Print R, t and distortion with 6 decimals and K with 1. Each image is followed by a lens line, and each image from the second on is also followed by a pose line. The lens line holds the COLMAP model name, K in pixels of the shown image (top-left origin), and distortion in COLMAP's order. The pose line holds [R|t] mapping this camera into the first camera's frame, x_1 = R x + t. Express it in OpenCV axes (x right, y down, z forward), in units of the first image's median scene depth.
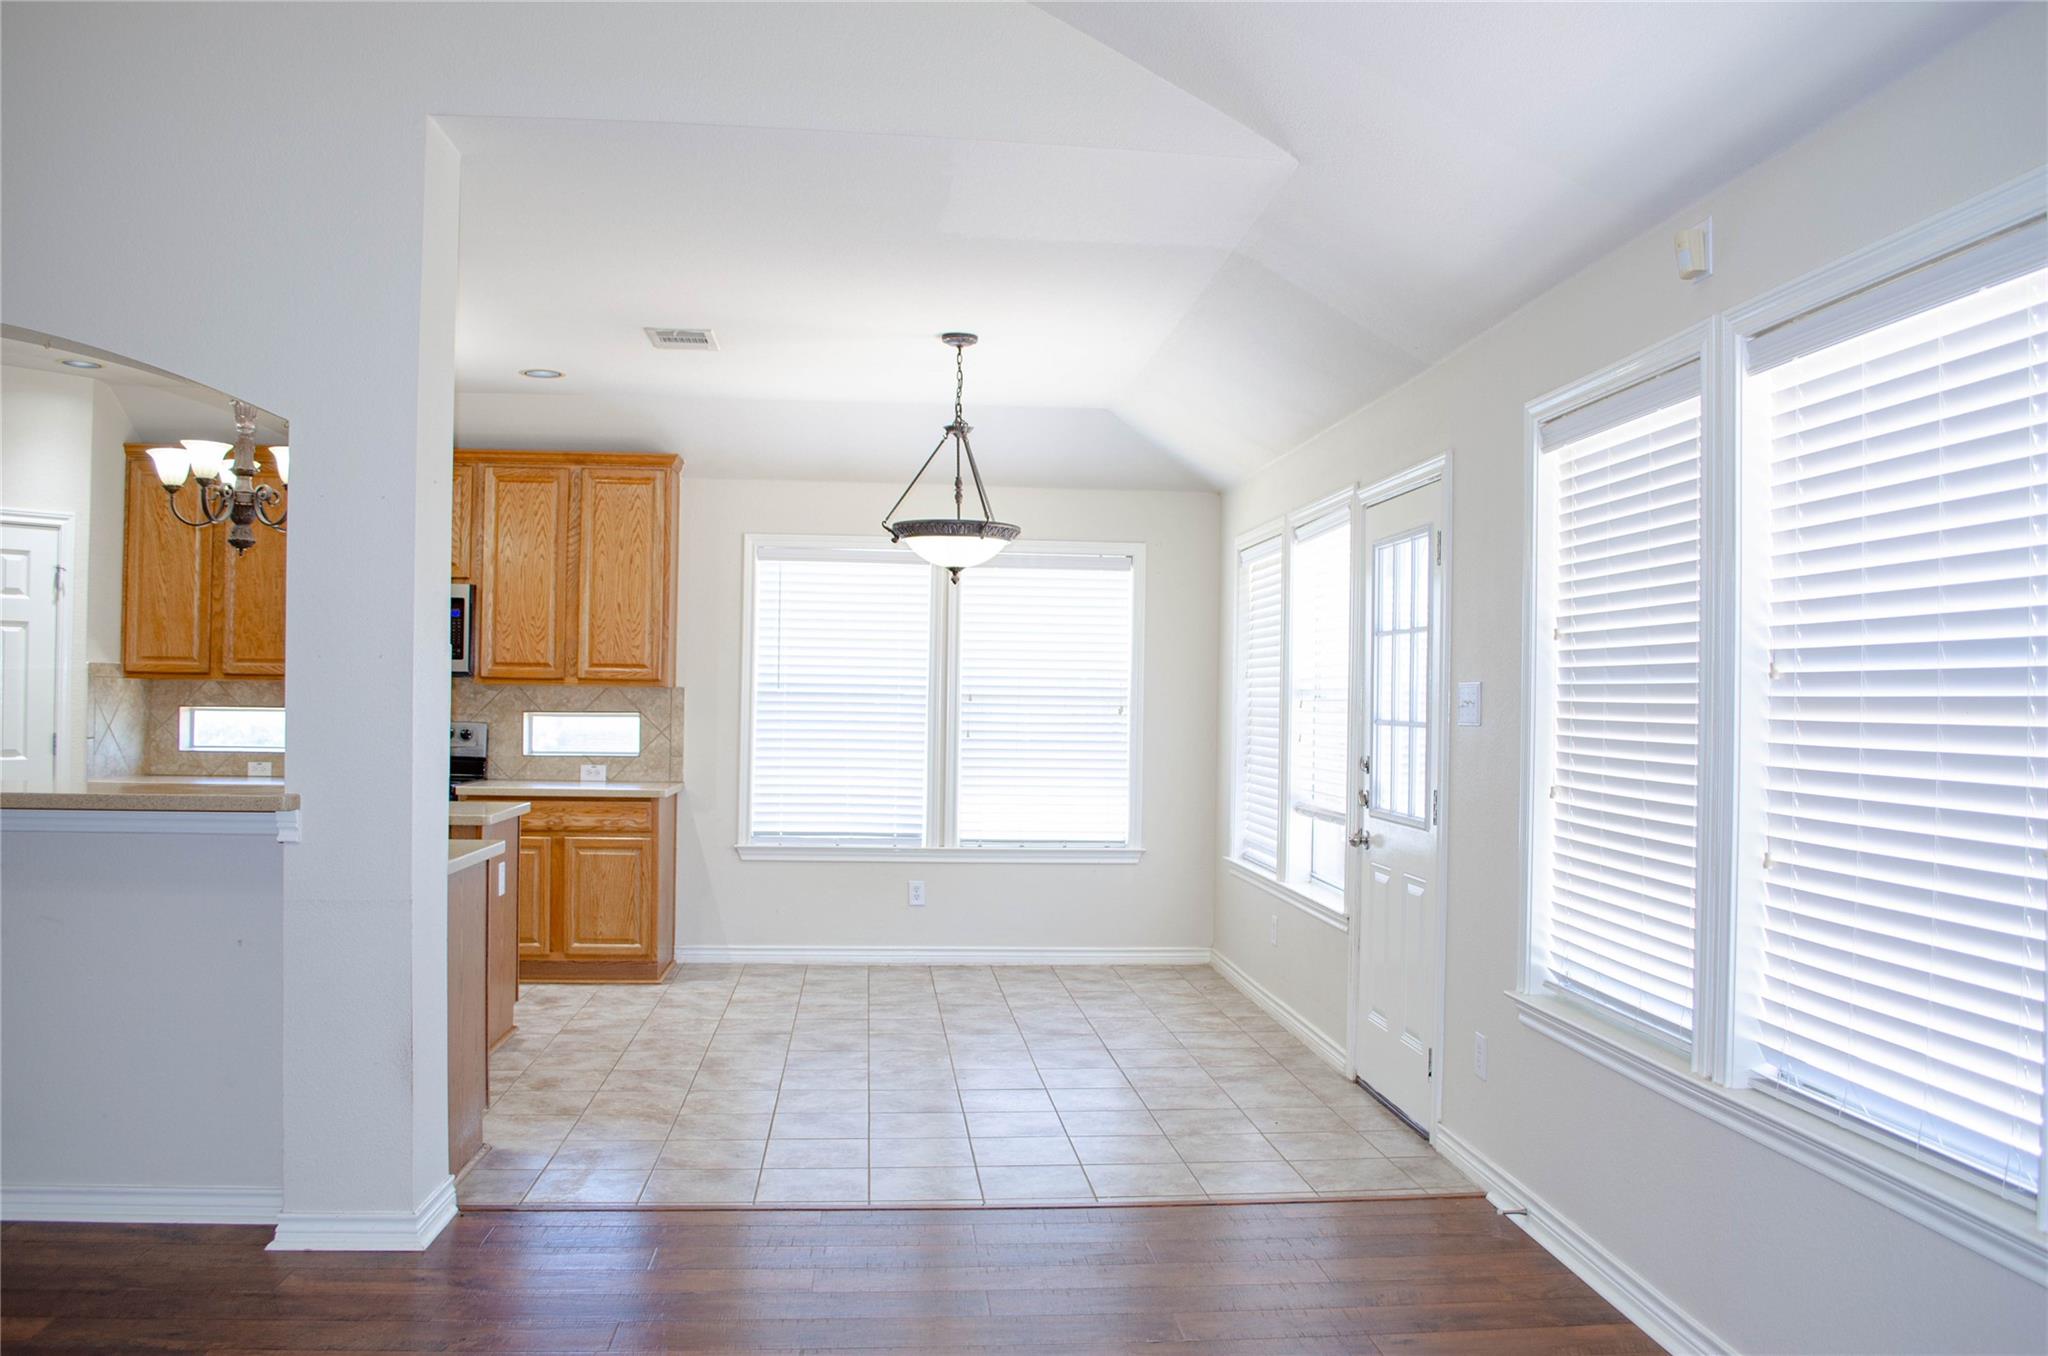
lens RADIAL K [[1607.7, 0, 1034.8], [0, 1607.7, 686.8], [0, 0, 1]] dist [-0.080630, 0.002507]
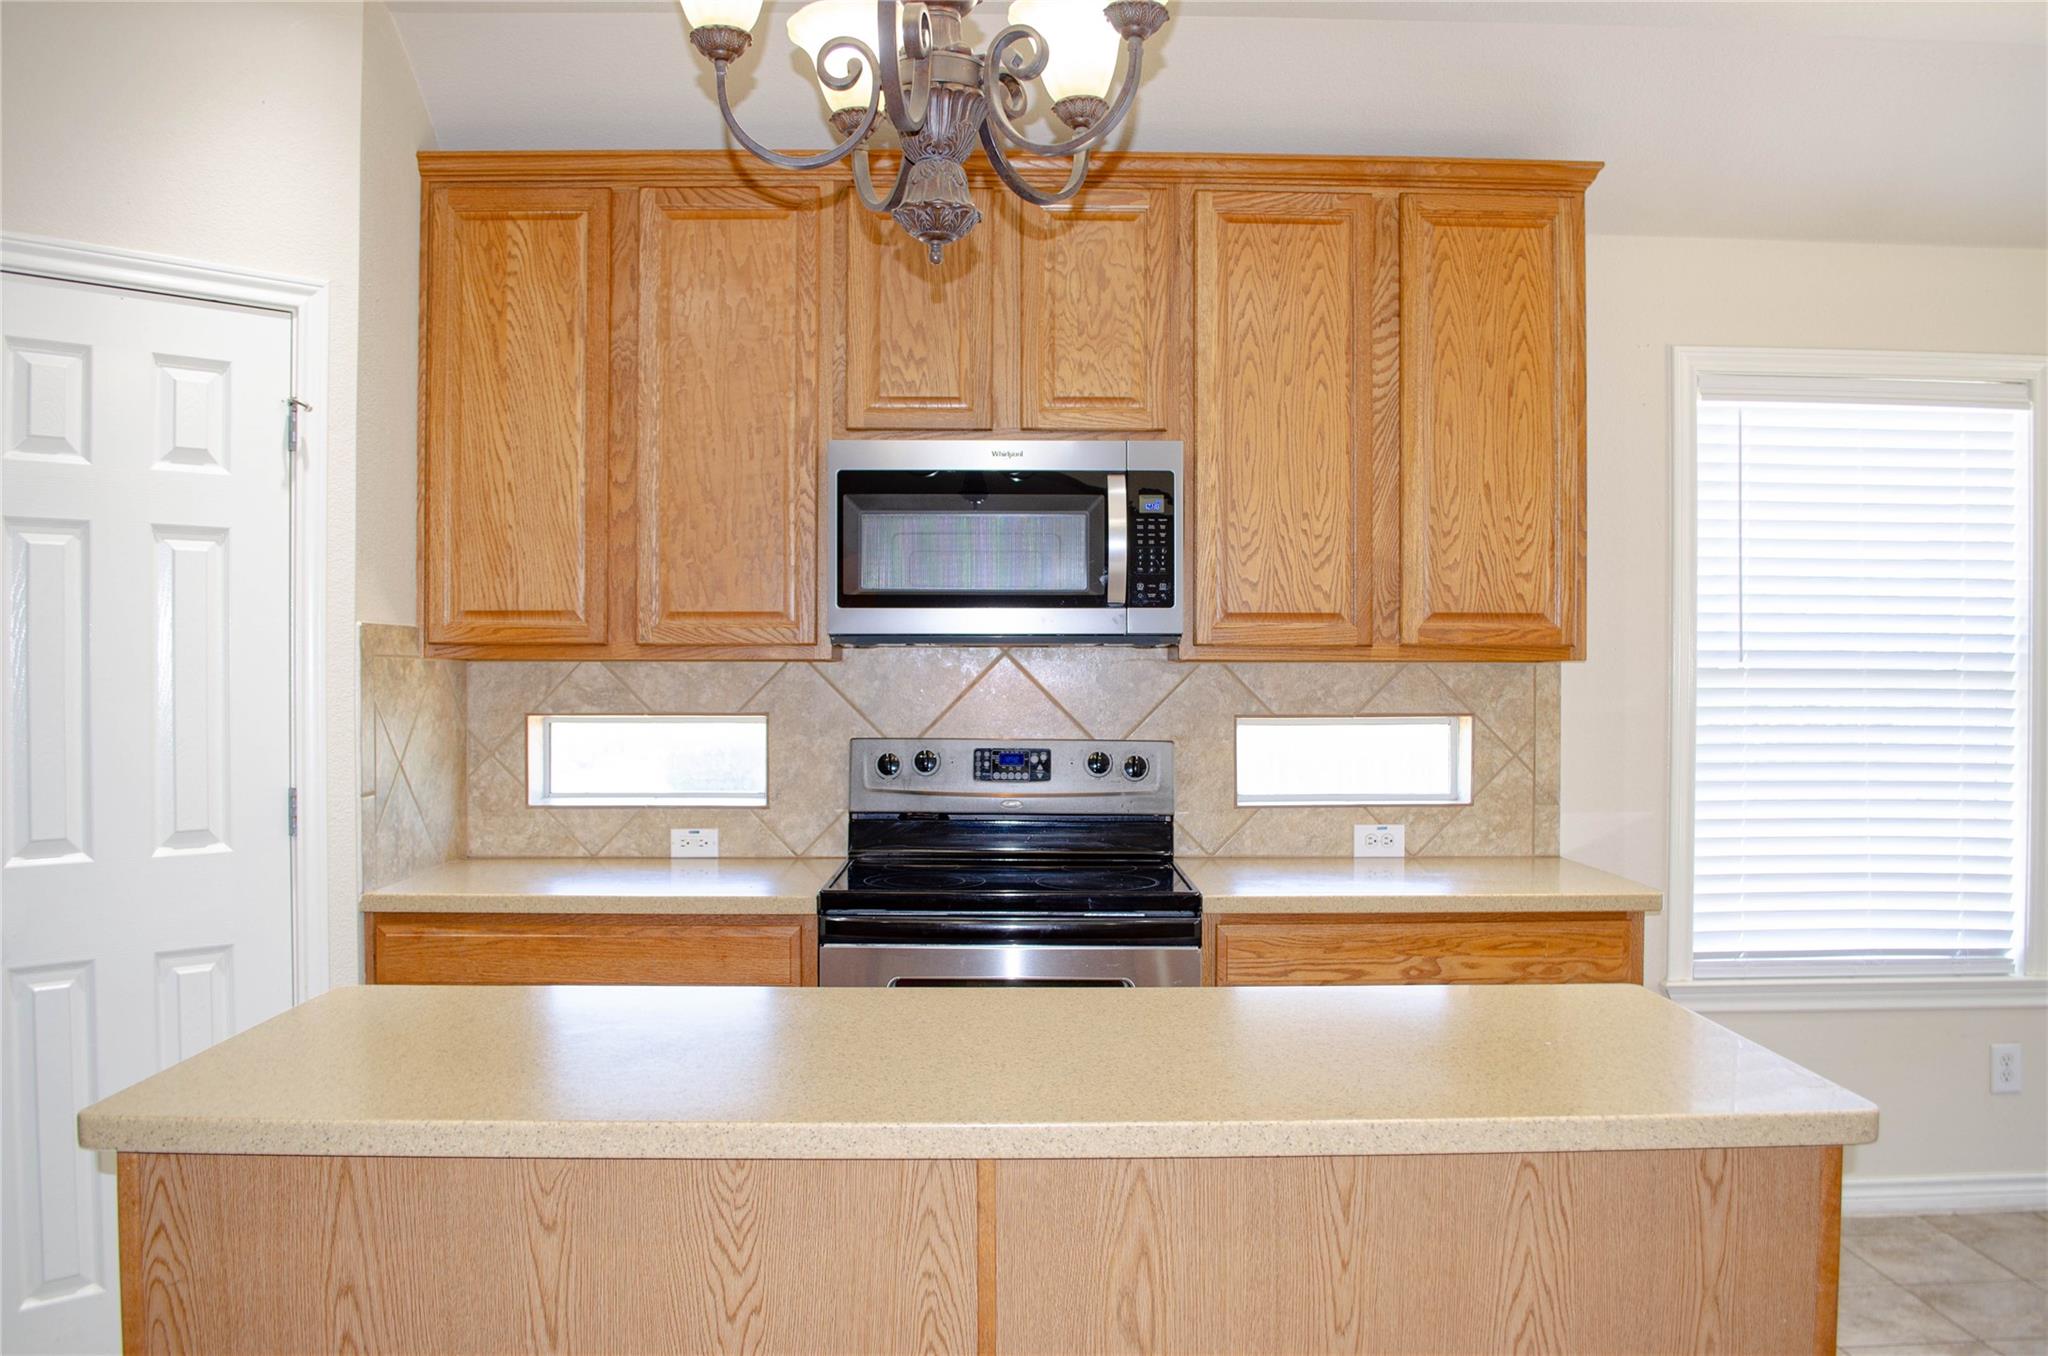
lens RADIAL K [[1607.7, 0, 1034.8], [0, 1607.7, 686.8], [0, 0, 1]] dist [-0.080630, 0.002507]
pose [[0.997414, -0.011837, -0.070886, -0.361098], [0.013144, 0.999752, 0.017988, -0.003004], [0.070656, -0.018873, 0.997322, 0.531636]]
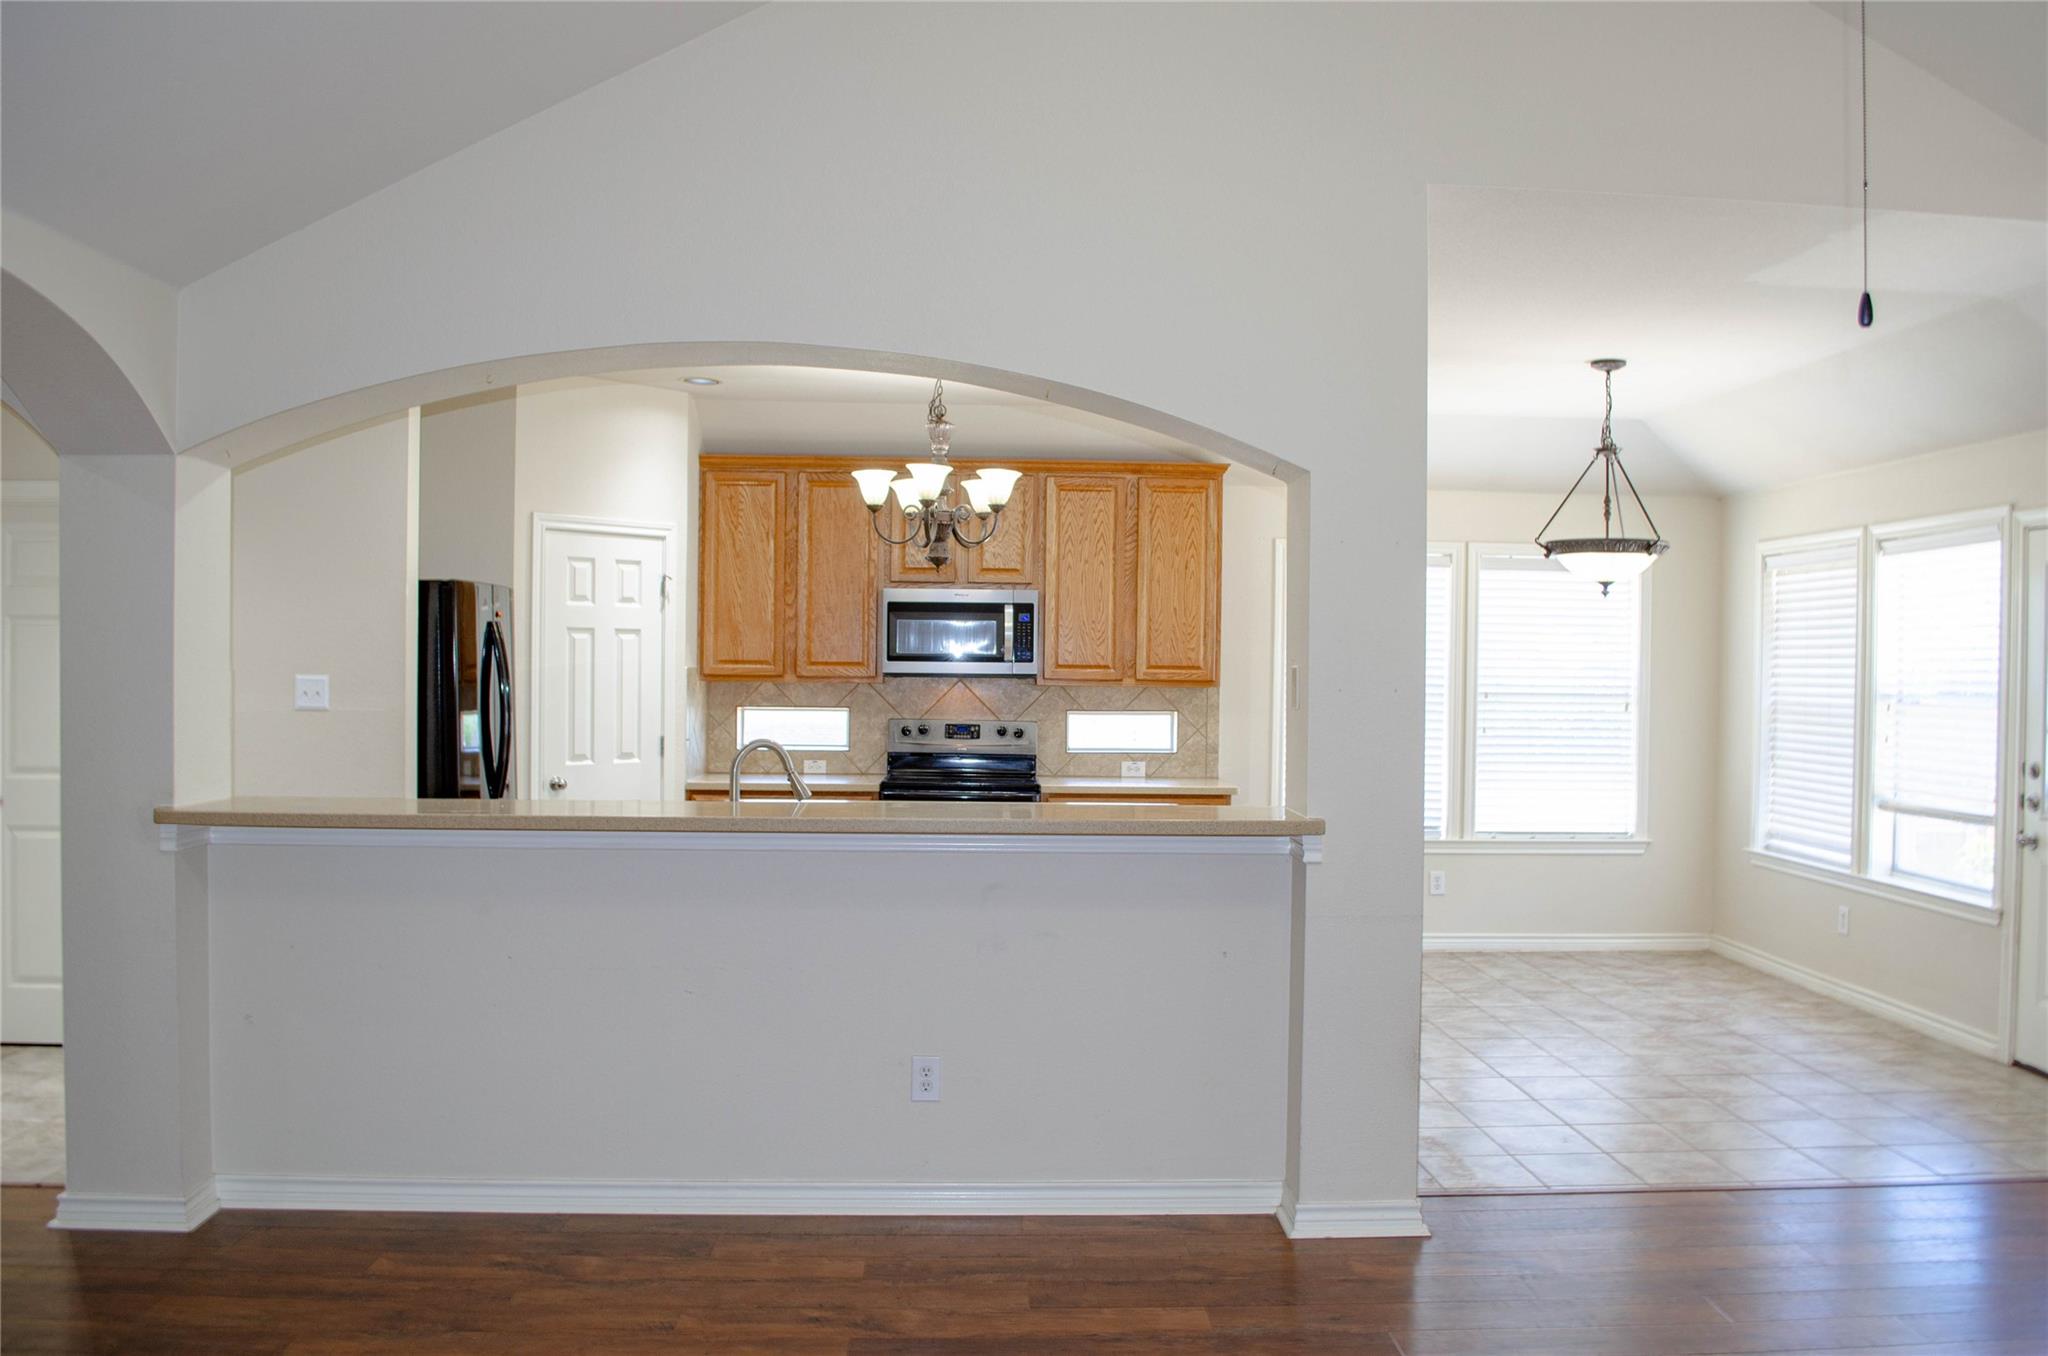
lens RADIAL K [[1607.7, 0, 1034.8], [0, 1607.7, 686.8], [0, 0, 1]] dist [-0.080630, 0.002507]
pose [[0.998810, -0.001790, -0.048739, -0.302335], [0.002779, 0.999791, 0.020237, -0.022166], [0.048692, -0.020348, 0.998607, -0.051161]]
